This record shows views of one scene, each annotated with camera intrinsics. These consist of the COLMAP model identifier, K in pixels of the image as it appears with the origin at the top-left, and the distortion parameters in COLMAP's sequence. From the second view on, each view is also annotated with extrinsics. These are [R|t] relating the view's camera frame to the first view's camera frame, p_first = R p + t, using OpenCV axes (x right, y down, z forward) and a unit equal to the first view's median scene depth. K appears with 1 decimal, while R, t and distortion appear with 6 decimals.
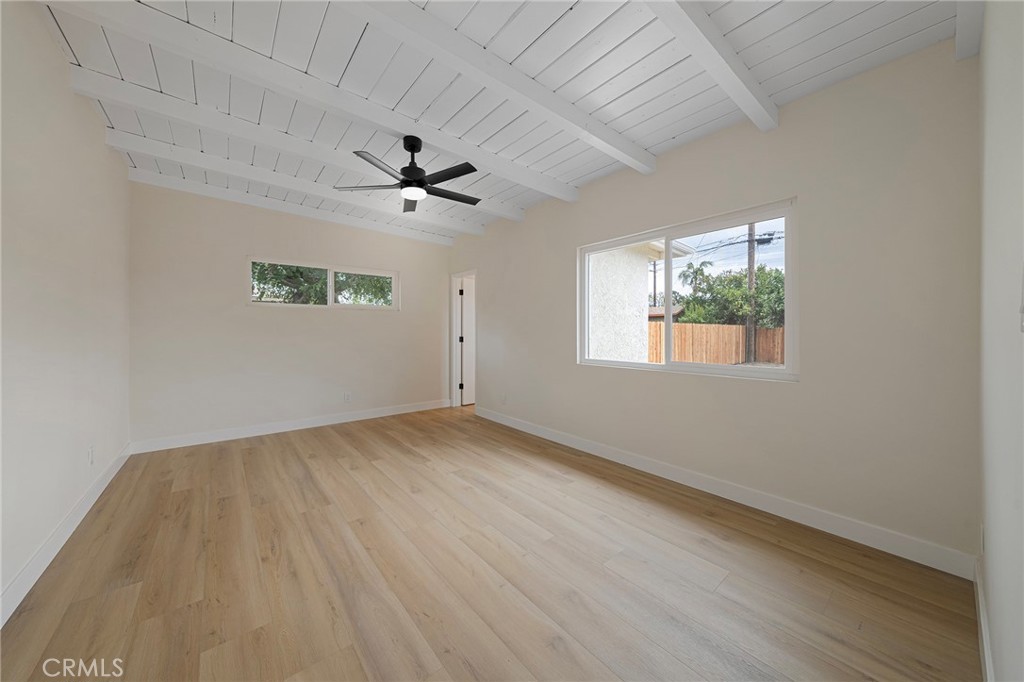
lens RADIAL K [[350.4, 0, 509.0], [0, 350.4, 340.4], [0, 0, 1]] dist [-0.000660, -0.000125]
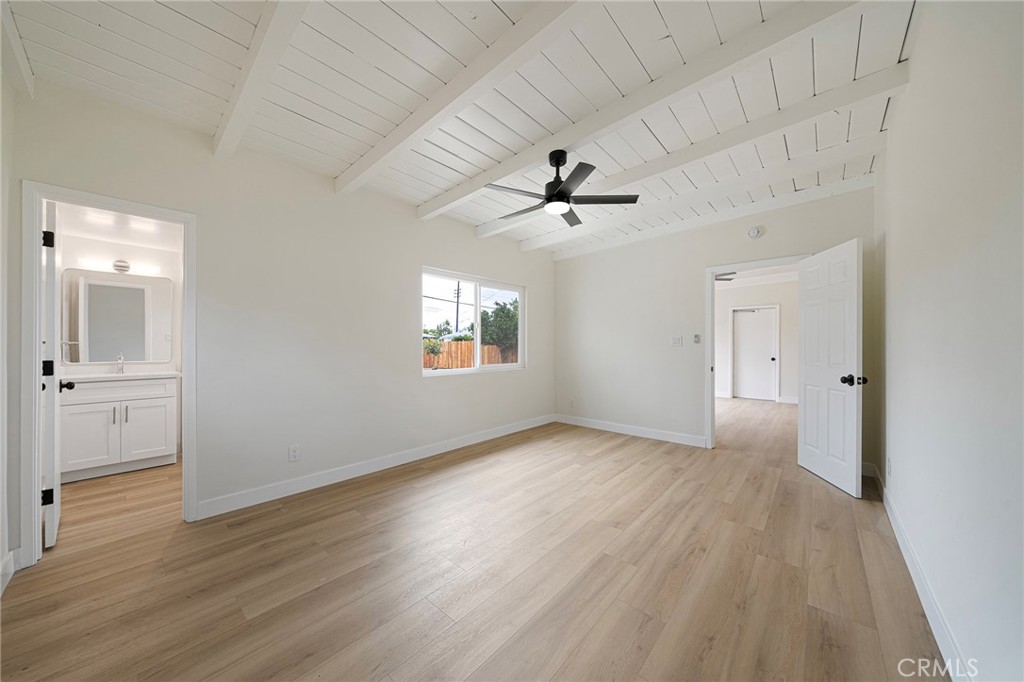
lens RADIAL K [[339.0, 0, 512.3], [0, 339.0, 344.6], [0, 0, 1]] dist [-0.000030, 0.000021]
pose [[-0.143982, 0.002578, 0.989577, -1.305639], [0.025497, 0.999674, 0.001105, -0.034650], [-0.989252, 0.025390, -0.144001, 1.352496]]
